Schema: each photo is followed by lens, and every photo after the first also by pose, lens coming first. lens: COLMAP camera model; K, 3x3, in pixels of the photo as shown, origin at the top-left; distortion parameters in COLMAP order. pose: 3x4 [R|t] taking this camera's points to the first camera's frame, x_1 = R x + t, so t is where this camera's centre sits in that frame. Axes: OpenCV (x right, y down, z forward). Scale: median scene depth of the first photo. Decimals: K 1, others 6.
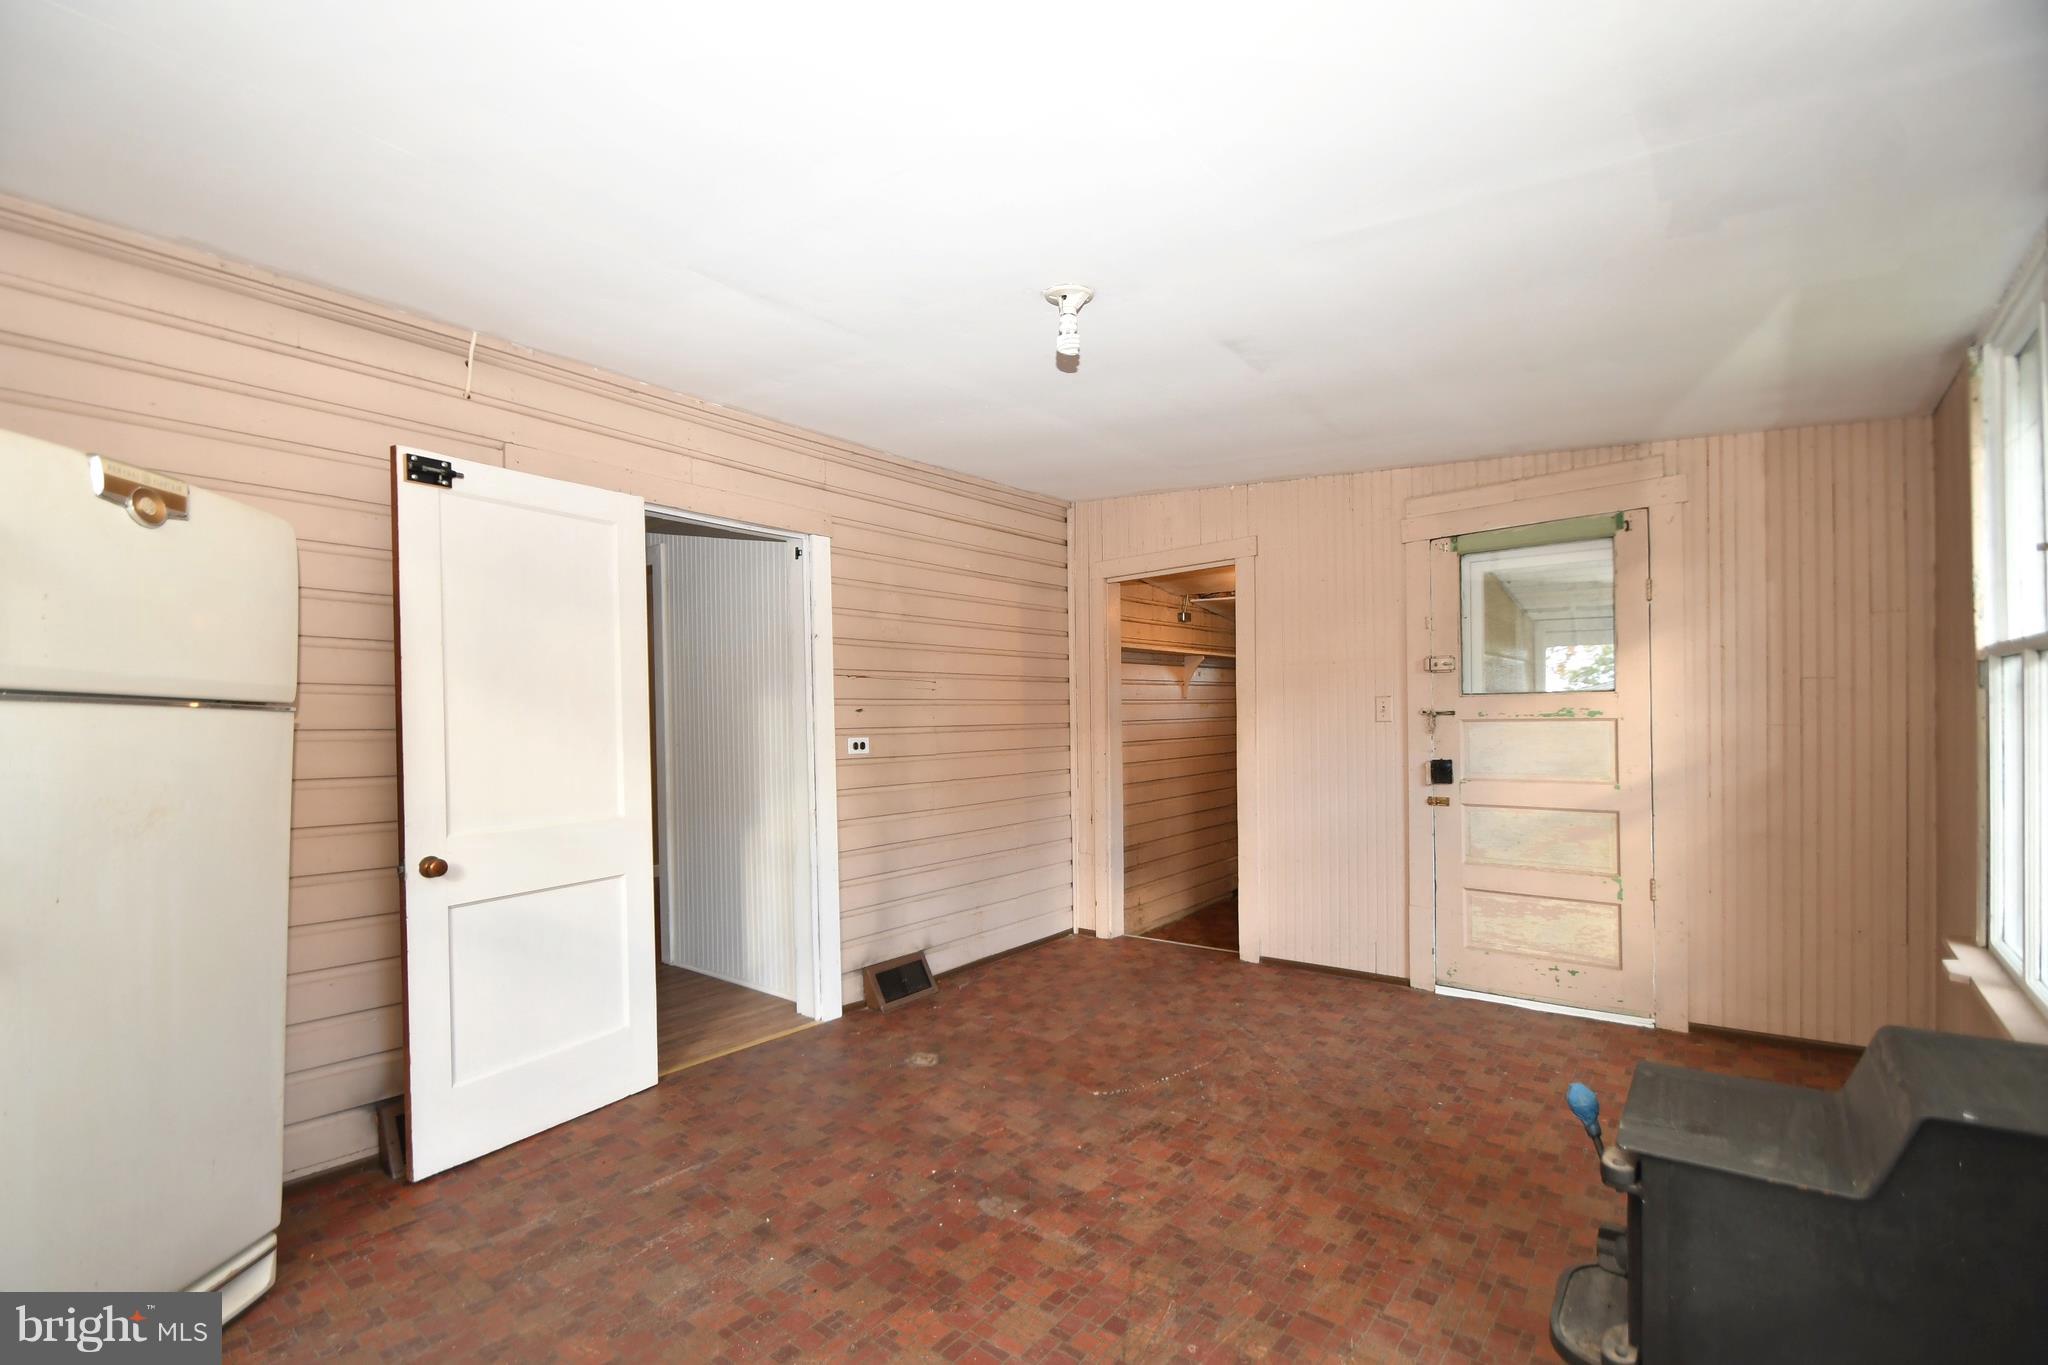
lens RADIAL K [[894.6, 0, 1000.7], [0, 894.6, 711.9], [0, 0, 1]] dist [0.013322, -0.019856]
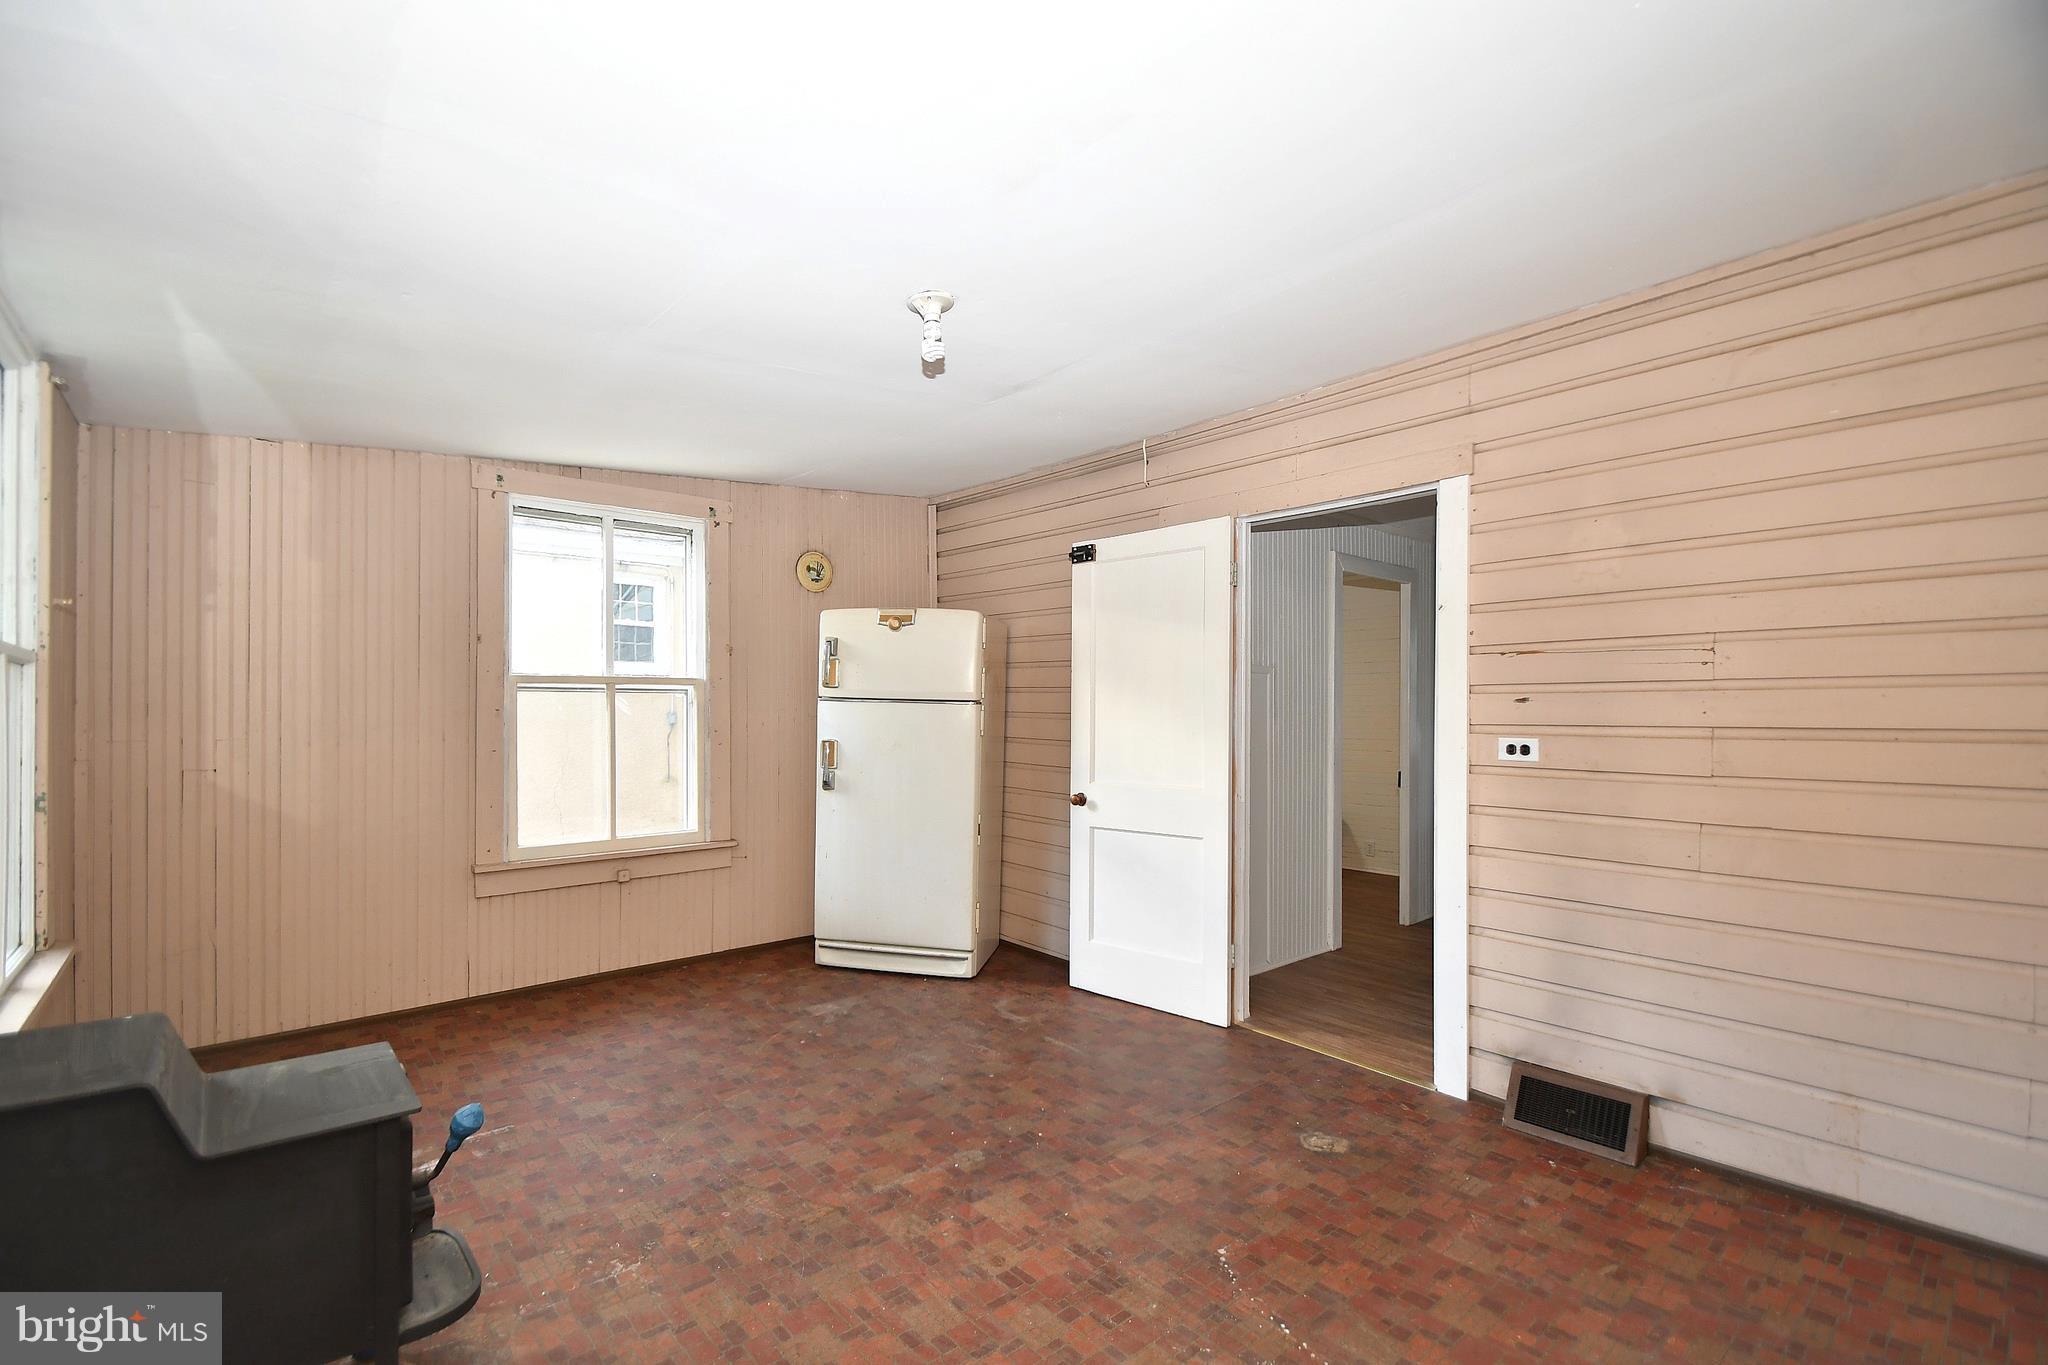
lens RADIAL K [[894.6, 0, 1000.7], [0, 894.6, 711.9], [0, 0, 1]] dist [0.013322, -0.019856]
pose [[-0.174946, 0.016401, -0.984441, 0.830312], [0.008757, 0.999848, 0.015101, -0.008839], [0.984539, -0.005979, -0.175063, 0.966146]]
